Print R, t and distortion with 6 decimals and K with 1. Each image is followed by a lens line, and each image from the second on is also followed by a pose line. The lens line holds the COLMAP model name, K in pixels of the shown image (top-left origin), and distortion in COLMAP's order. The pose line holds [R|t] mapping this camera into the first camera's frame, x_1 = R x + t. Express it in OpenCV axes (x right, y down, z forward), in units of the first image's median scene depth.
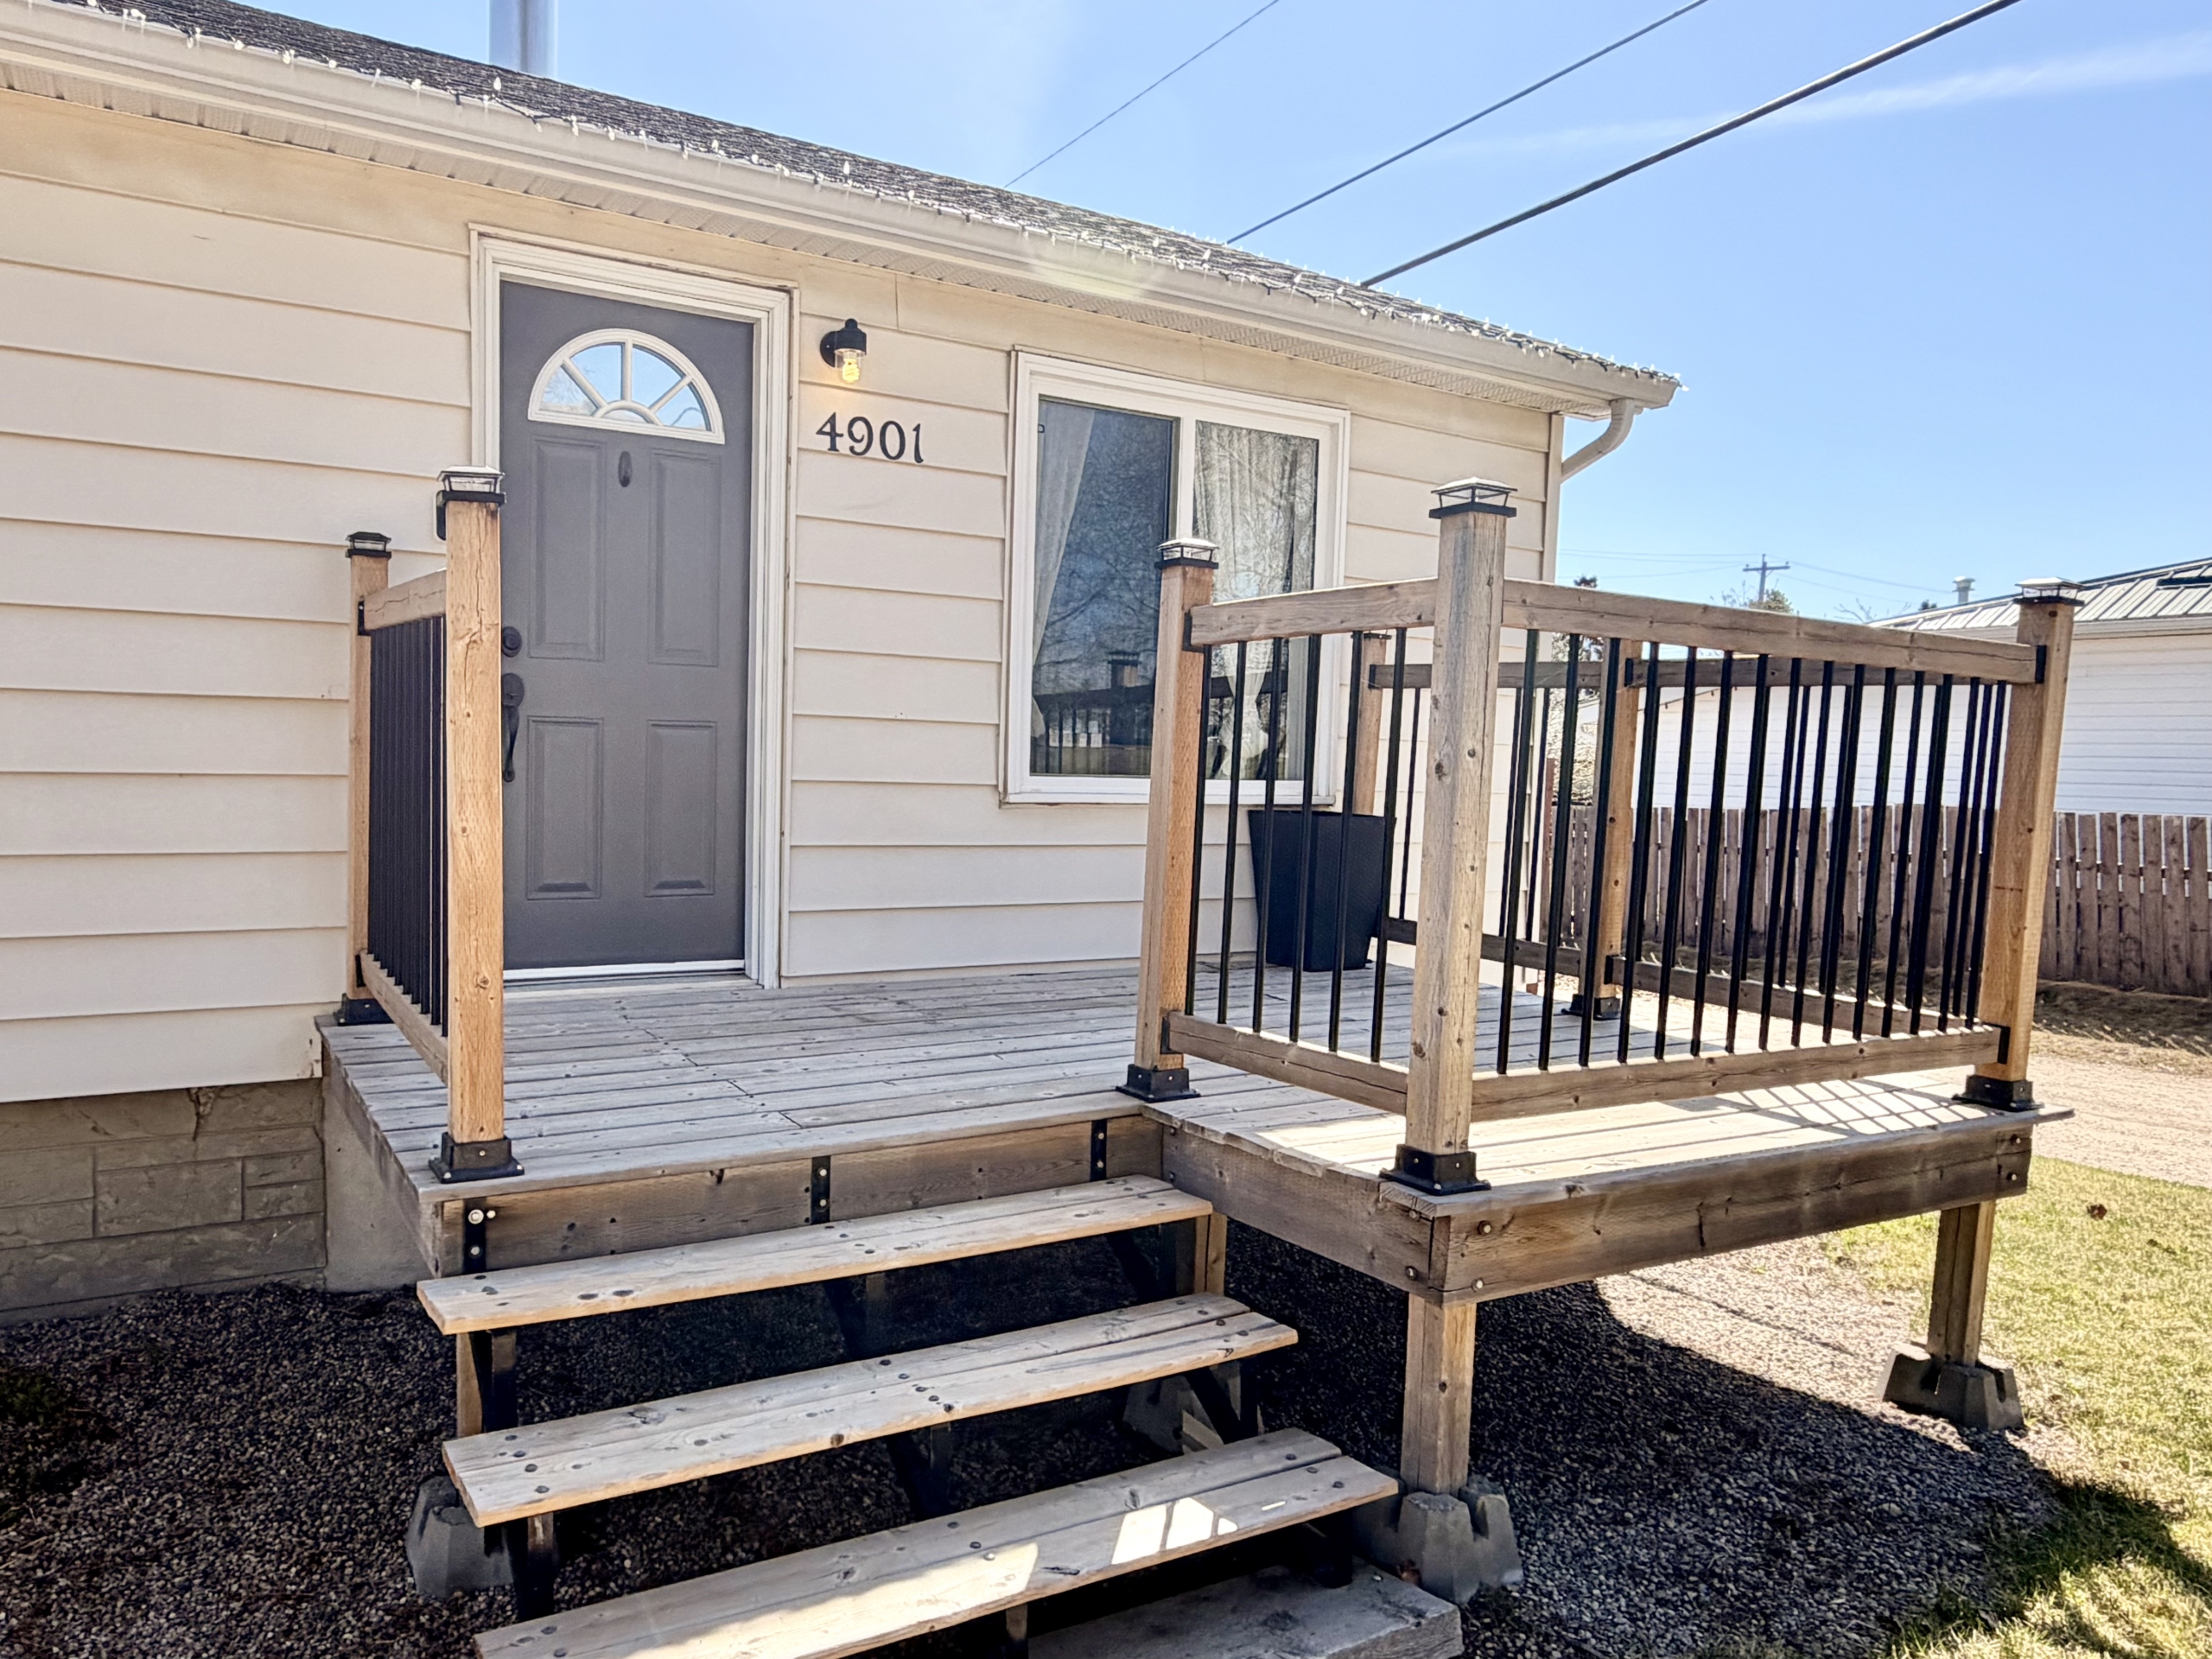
lens RADIAL K [[1489.5, 0, 937.4], [0, 1489.5, 851.3], [0, 0, 1]] dist [-0.005366, 0.004491]
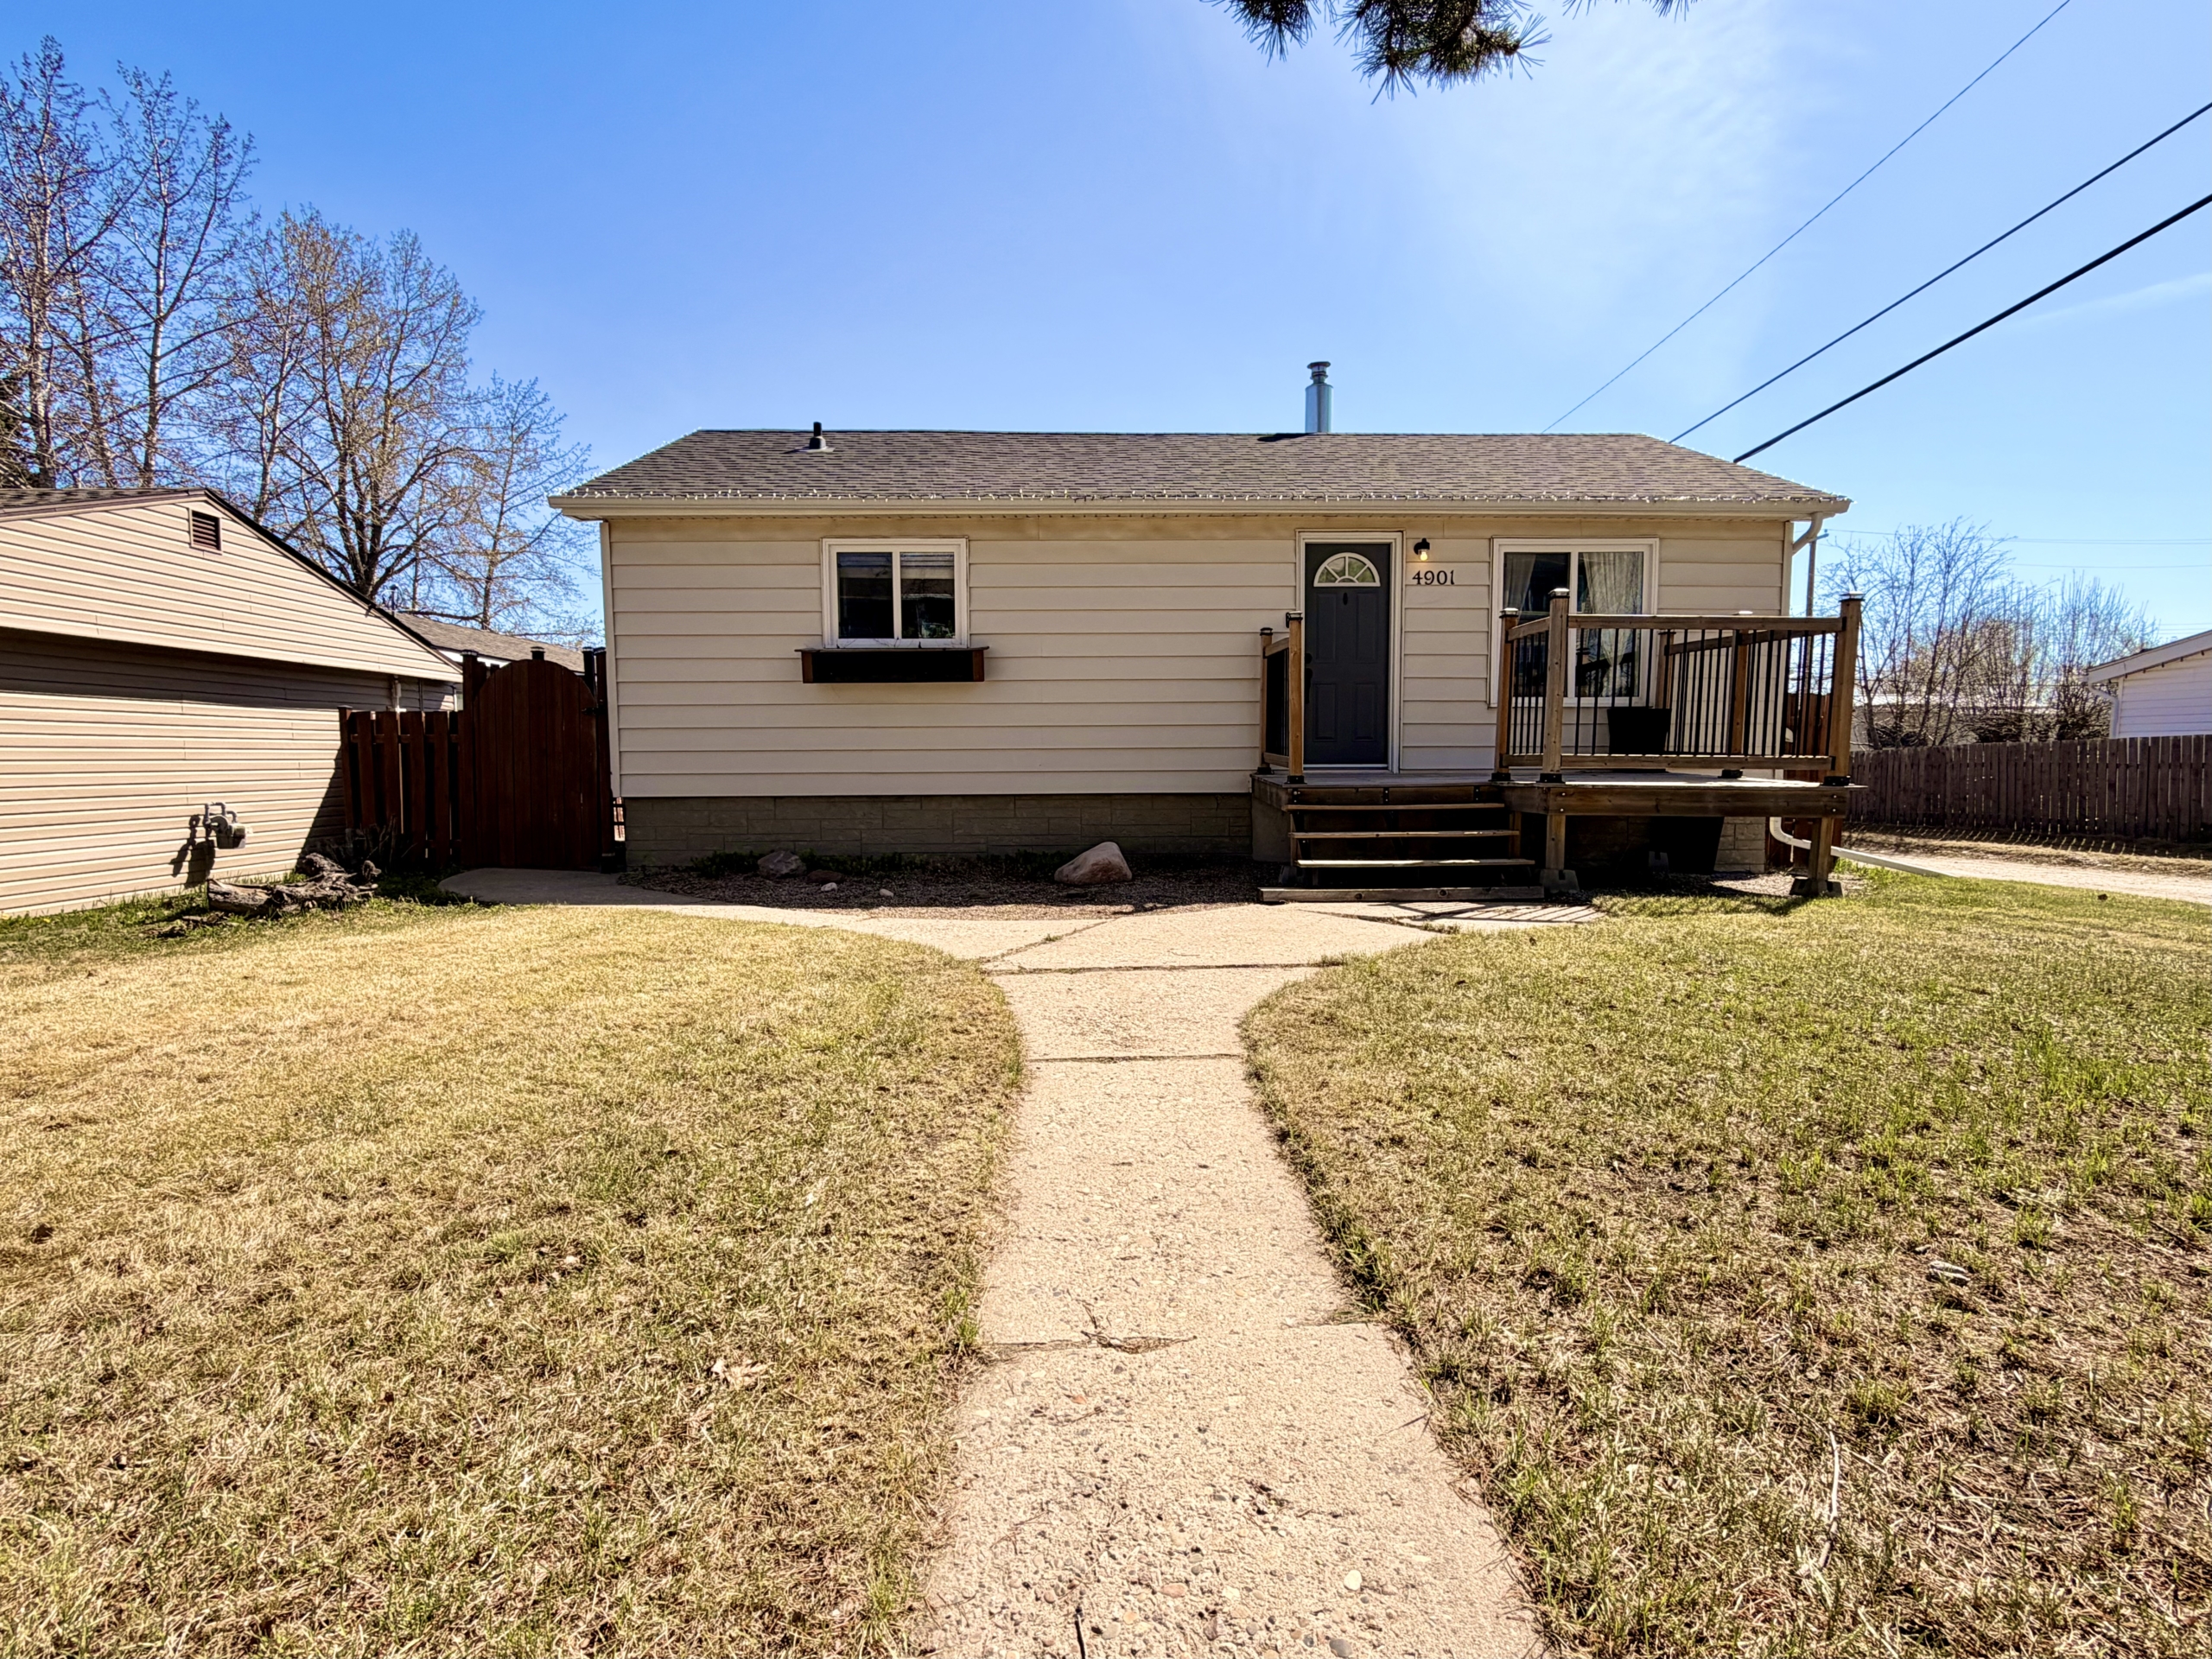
lens RADIAL K [[992.3, 0, 1113.3], [0, 992.3, 832.0], [0, 0, 1]] dist [-0.001707, -0.000079]
pose [[0.884656, 0.009395, -0.466150, 0.309330], [-0.003995, 0.999913, 0.012571, 0.189957], [0.466227, -0.009259, 0.884616, -0.985855]]
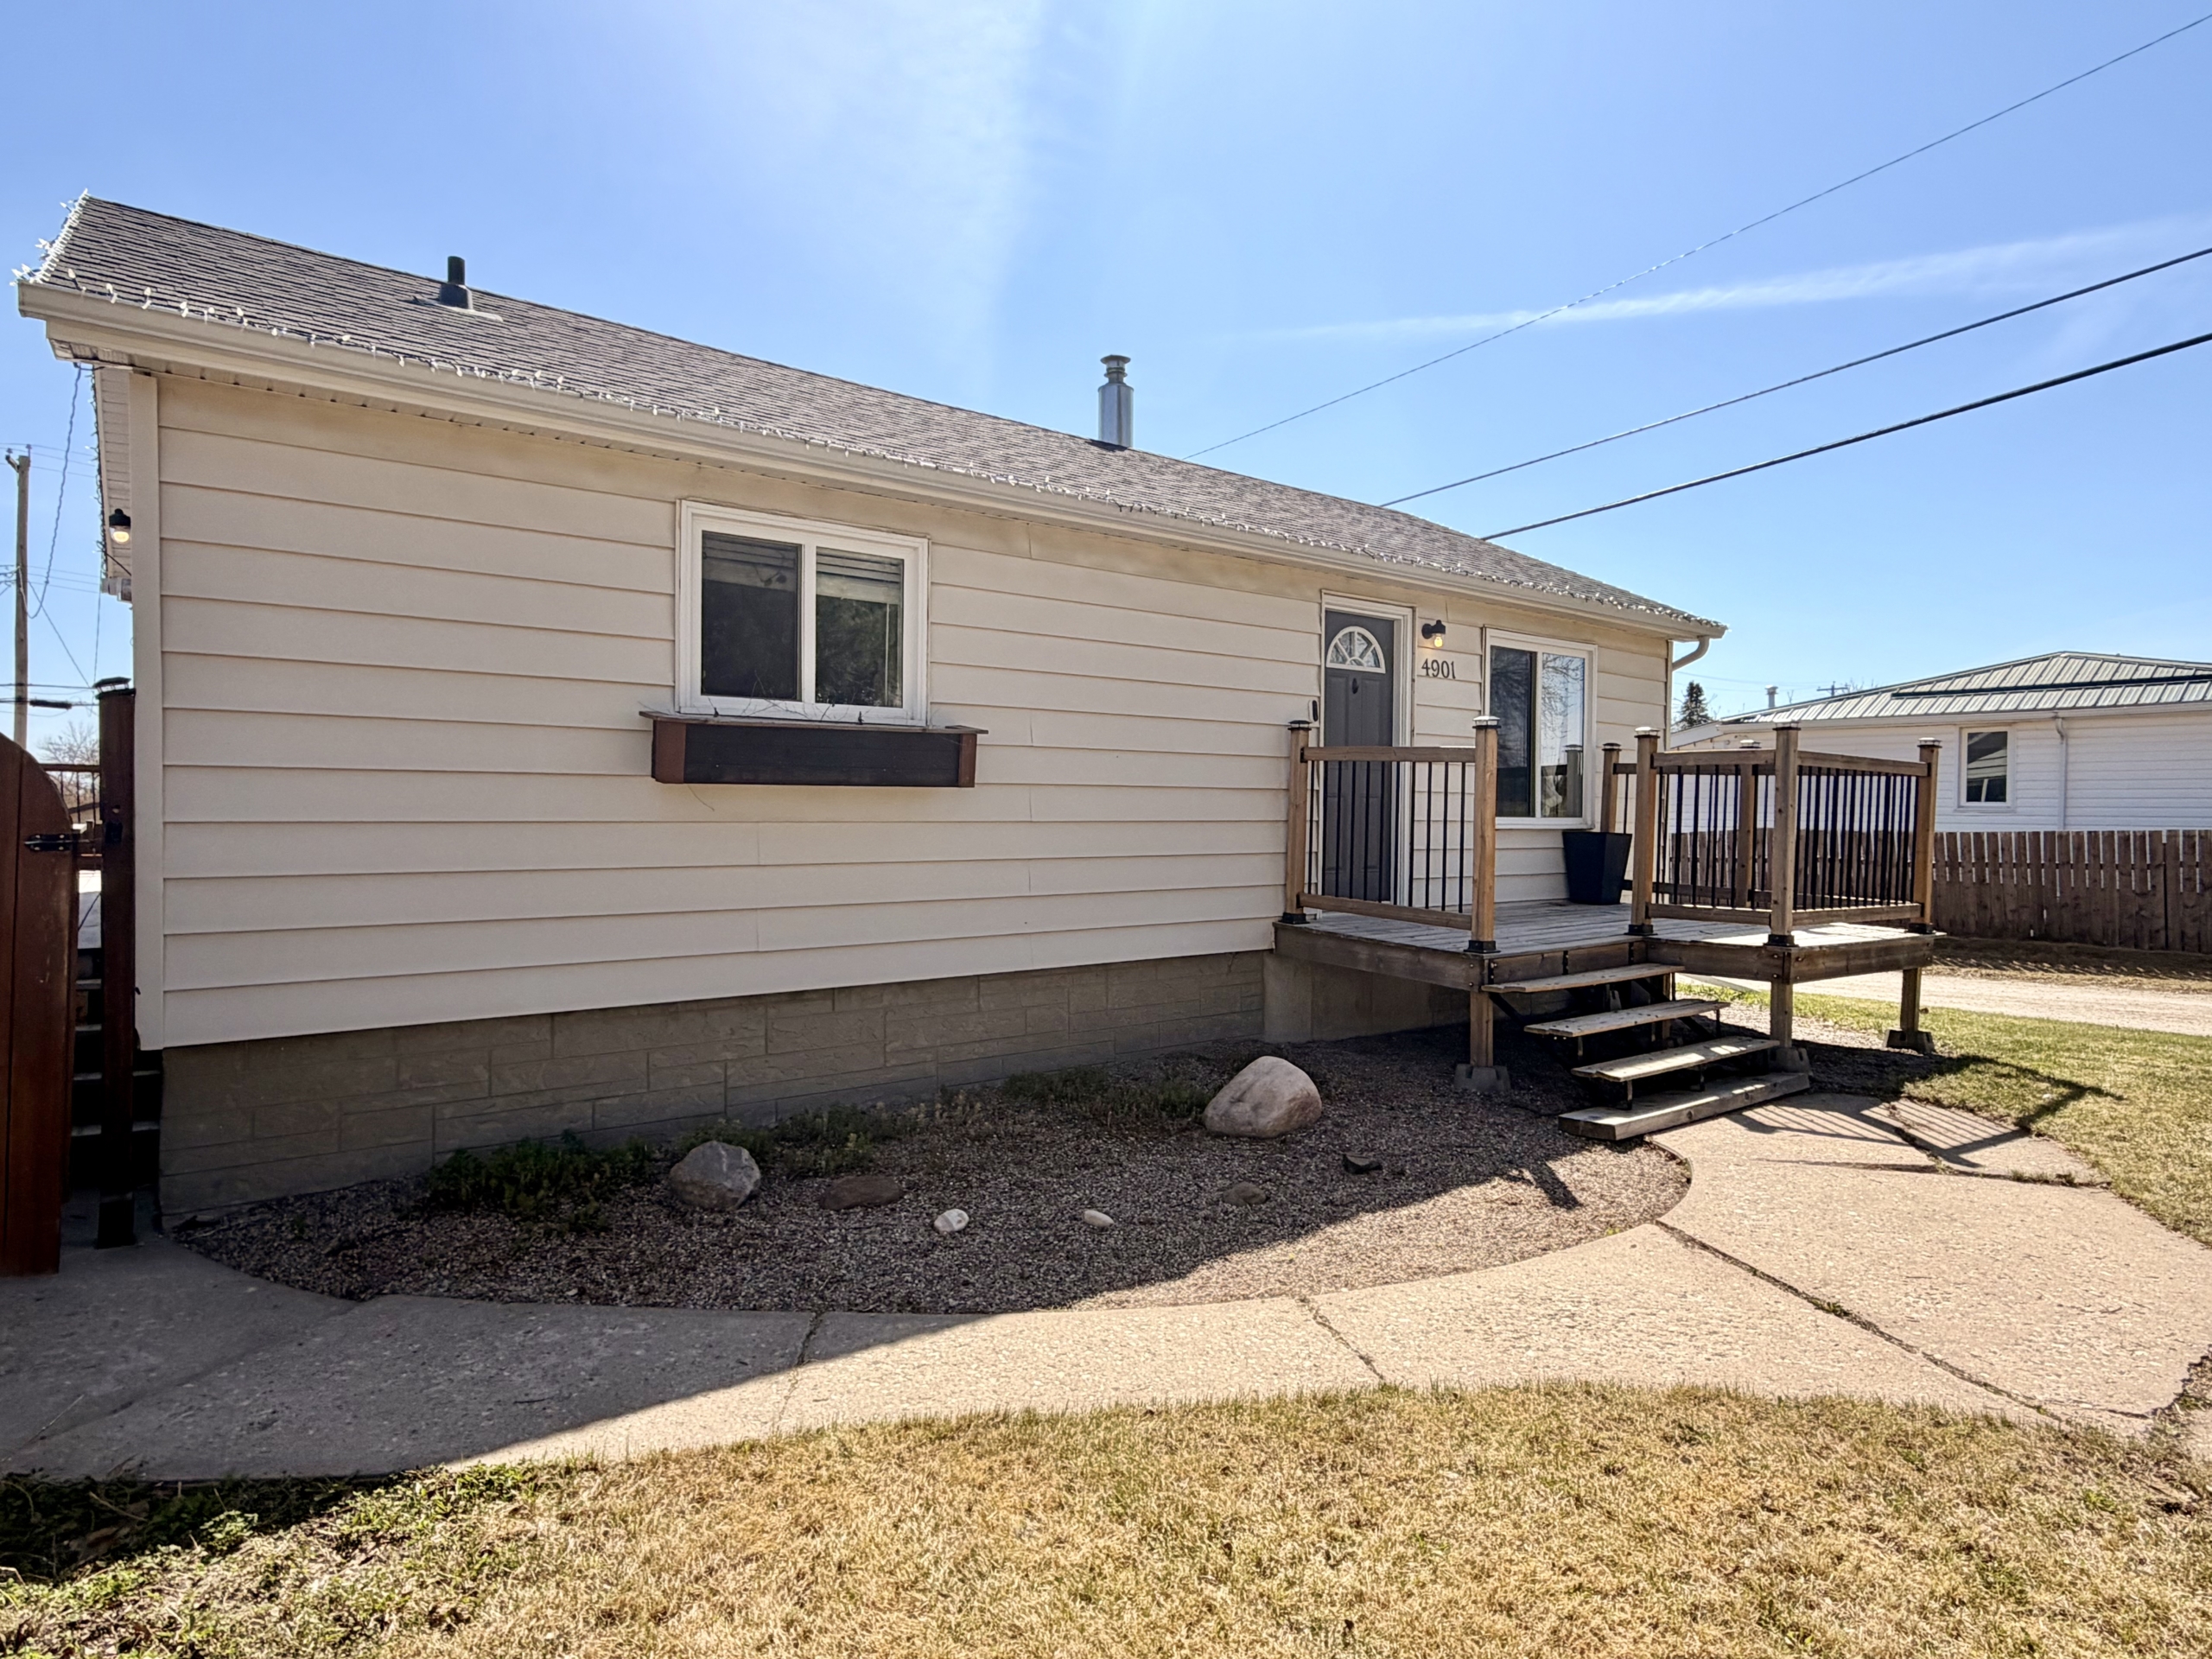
lens RADIAL K [[1225.6, 0, 1104.7], [0, 1225.6, 834.8], [0, 0, 1]] dist [-0.008163, -0.001145]
pose [[0.990485, -0.017309, 0.136525, -0.829354], [0.022976, 0.998934, -0.040043, 0.038362], [-0.135686, 0.042799, 0.989827, -0.786204]]
